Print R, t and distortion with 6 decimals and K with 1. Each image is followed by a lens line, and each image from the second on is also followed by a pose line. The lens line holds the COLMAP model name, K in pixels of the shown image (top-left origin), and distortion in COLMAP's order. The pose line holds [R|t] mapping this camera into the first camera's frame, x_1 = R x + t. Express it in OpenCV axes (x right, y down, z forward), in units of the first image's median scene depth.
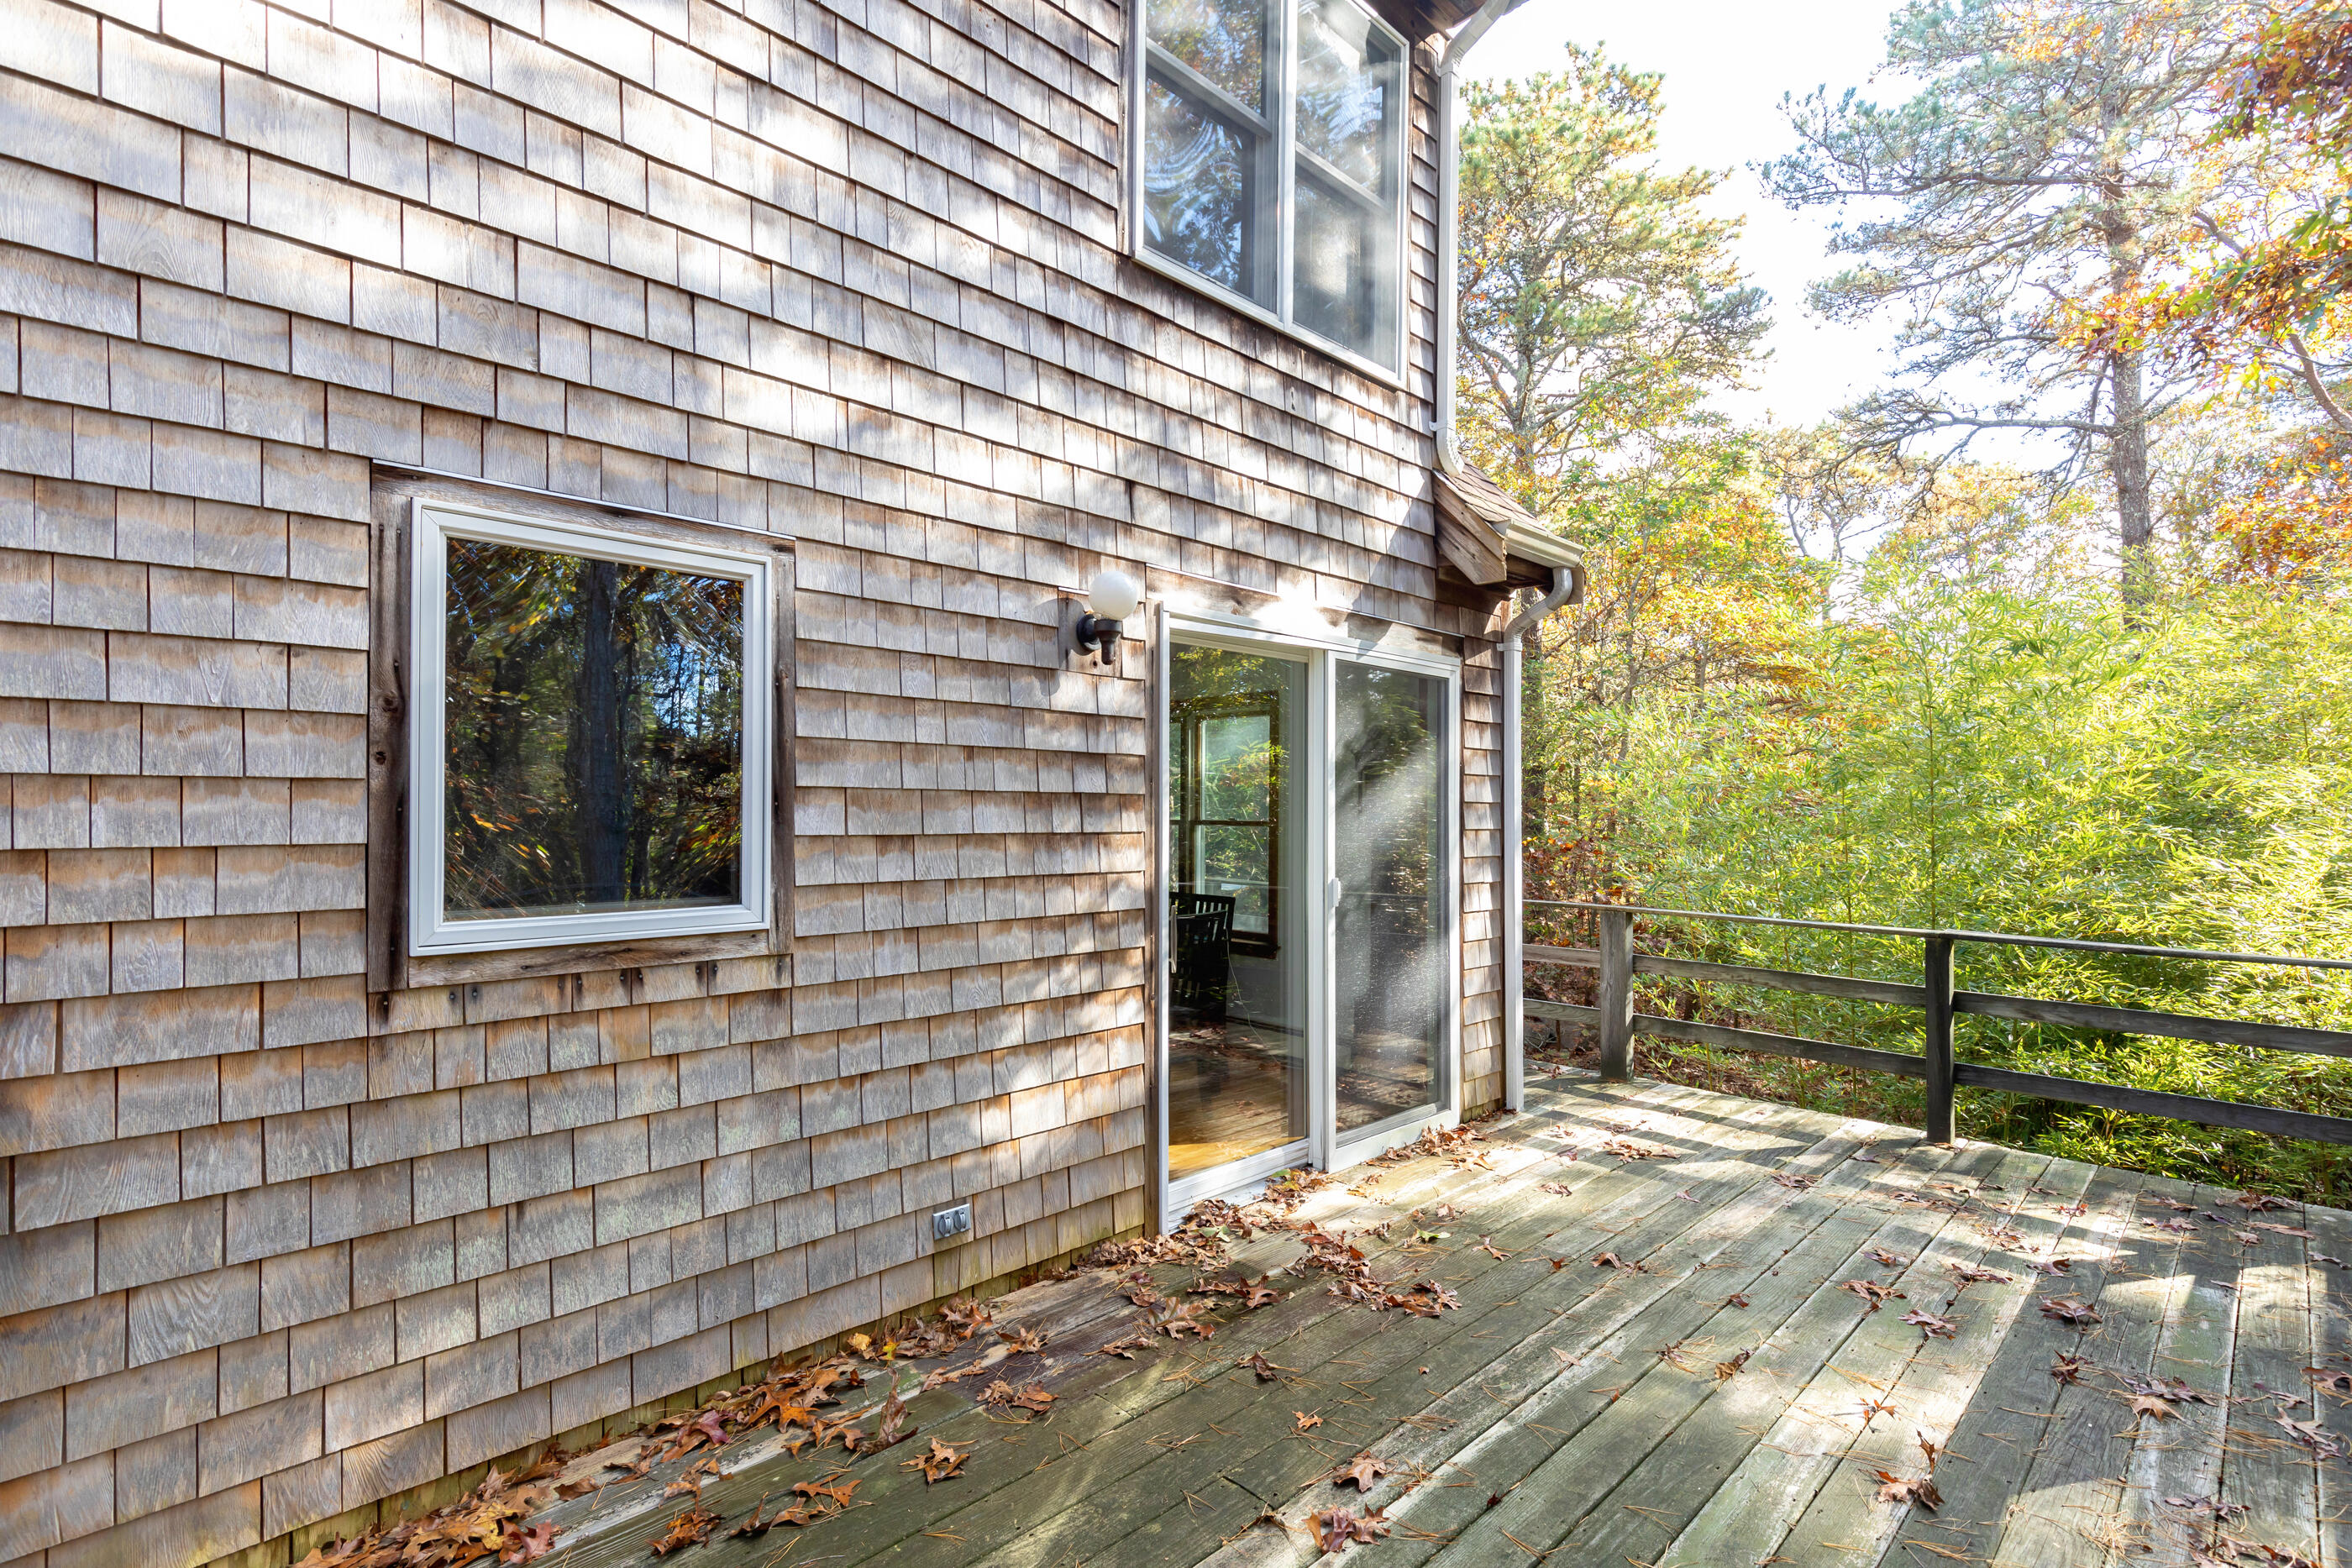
lens RADIAL K [[1080.1, 0, 1176.3], [0, 1080.1, 824.1], [0, 0, 1]] dist [0.008655, -0.000369]
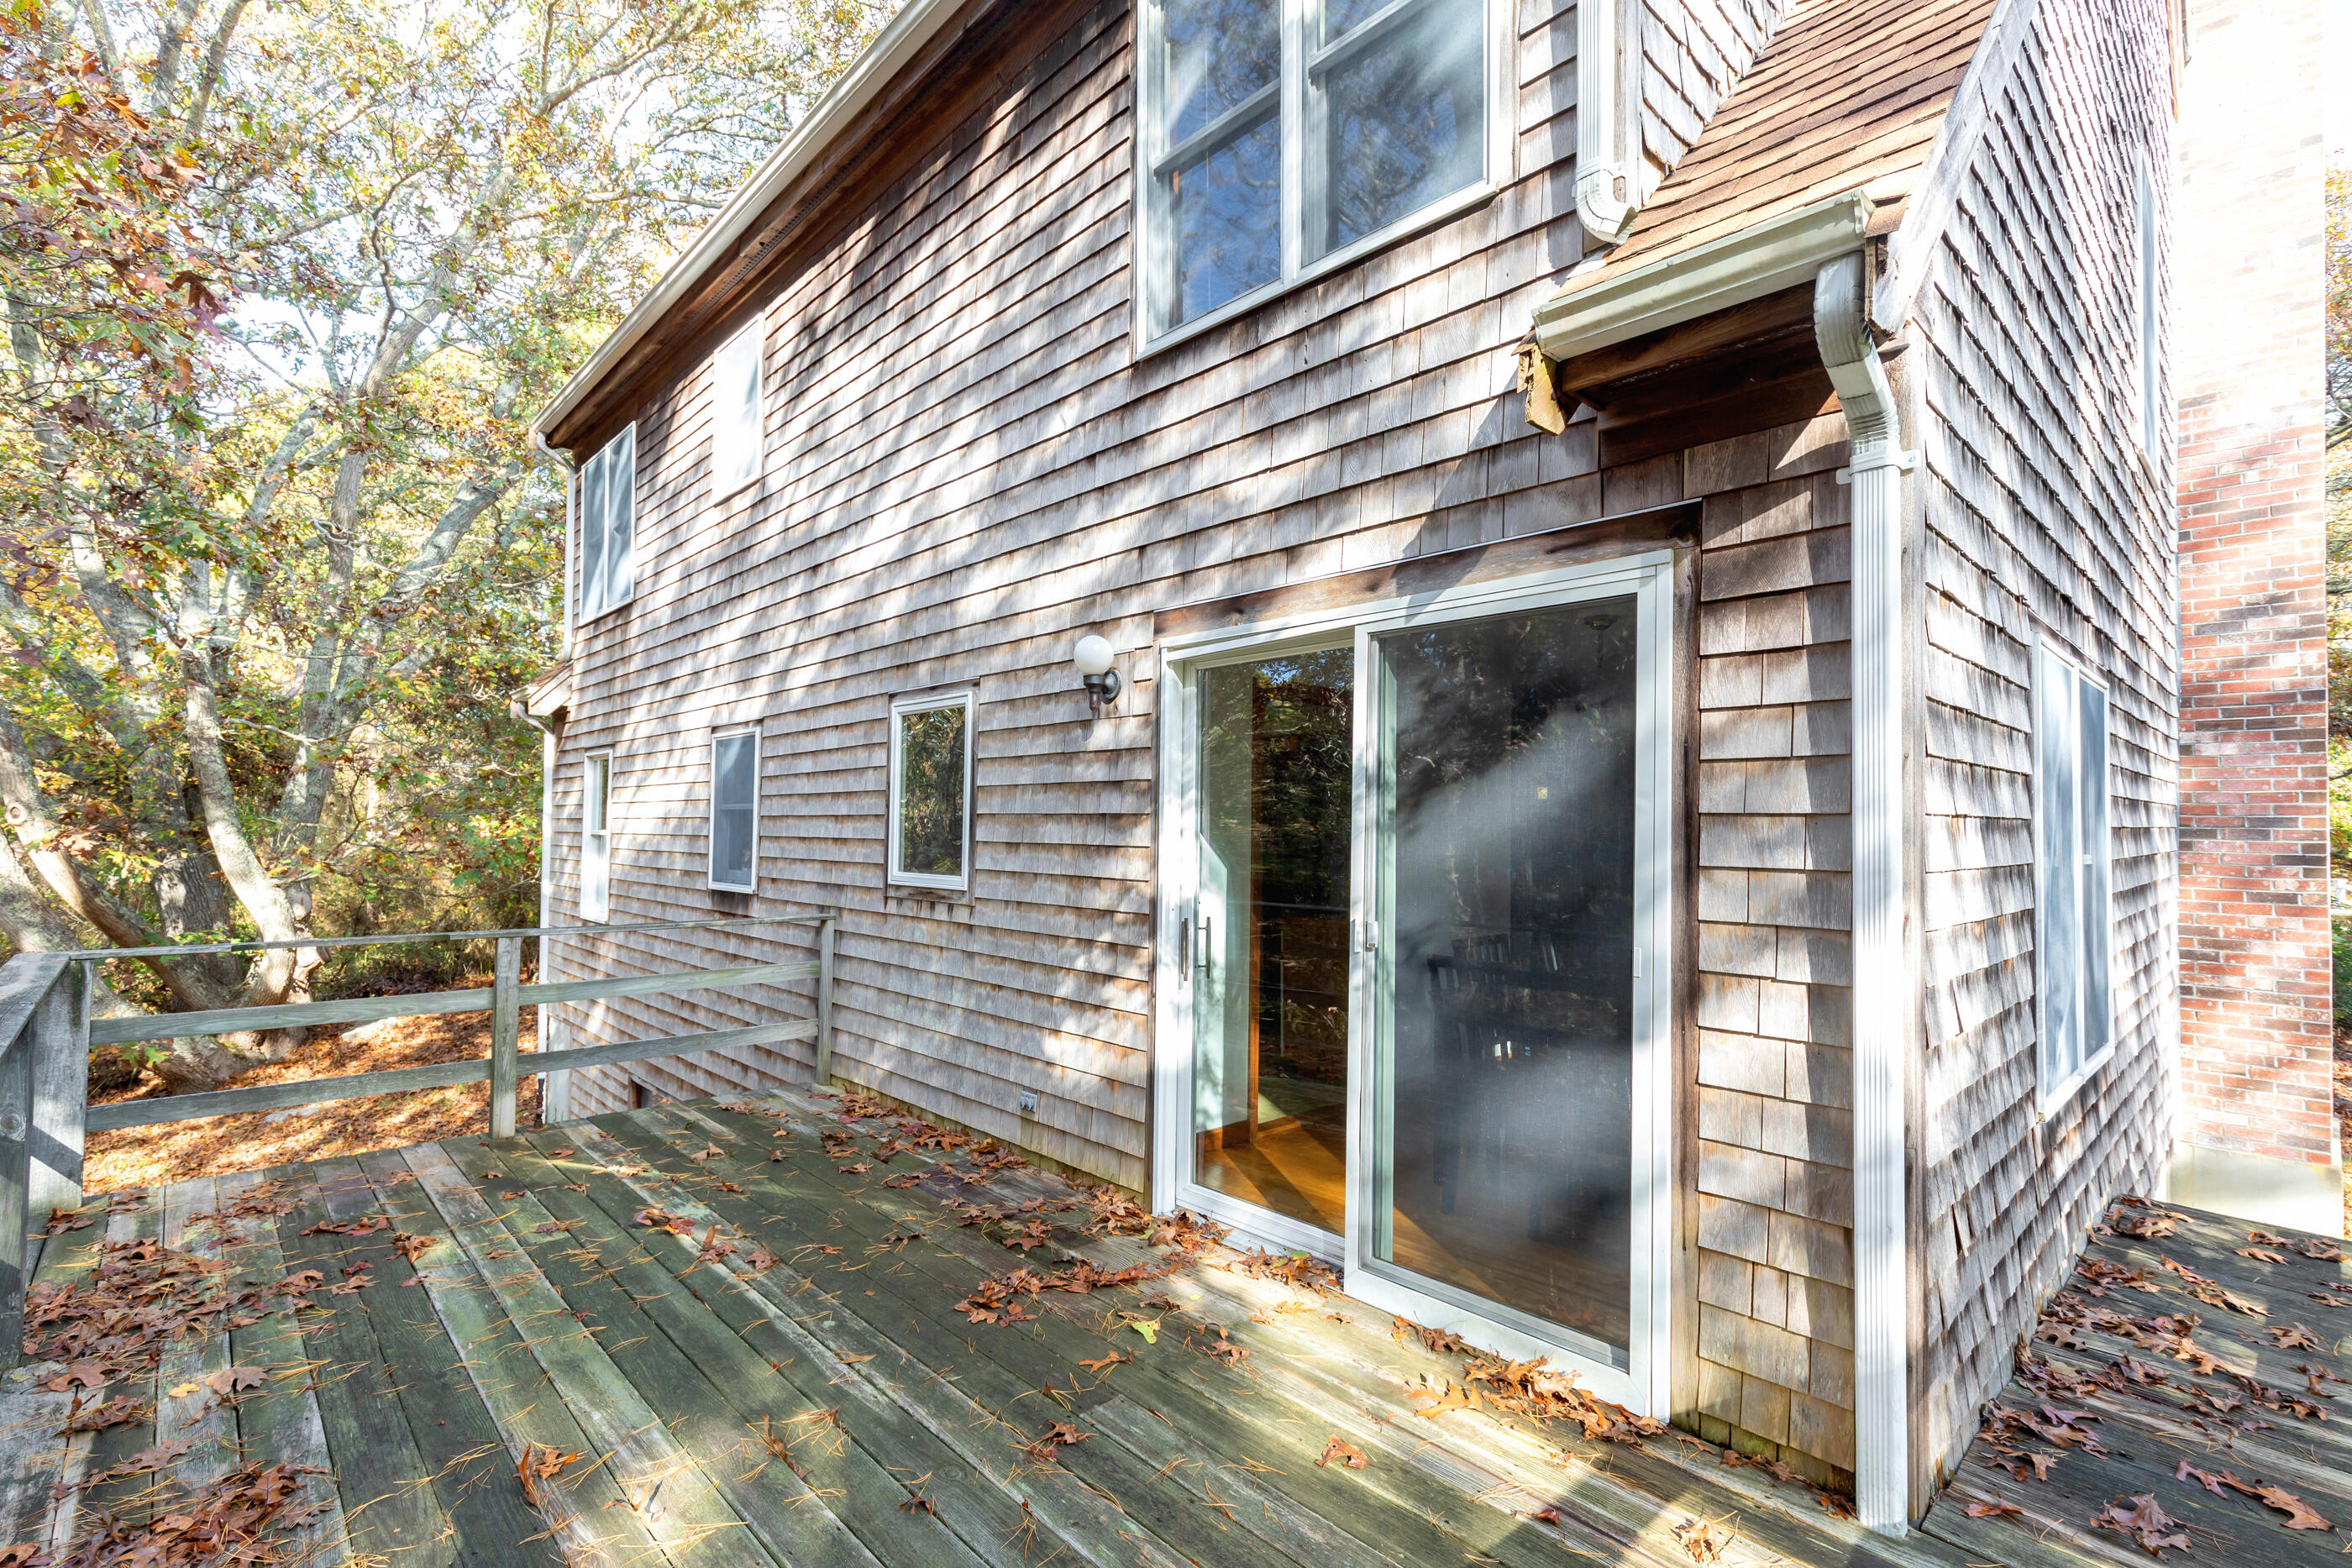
lens RADIAL K [[1080.1, 0, 1176.3], [0, 1080.1, 824.1], [0, 0, 1]] dist [0.008655, -0.000369]
pose [[-0.024408, -0.012299, -0.999626, 1.125273], [-0.025386, 0.999609, -0.011679, -0.003624], [0.999380, 0.025091, -0.024710, 1.075864]]
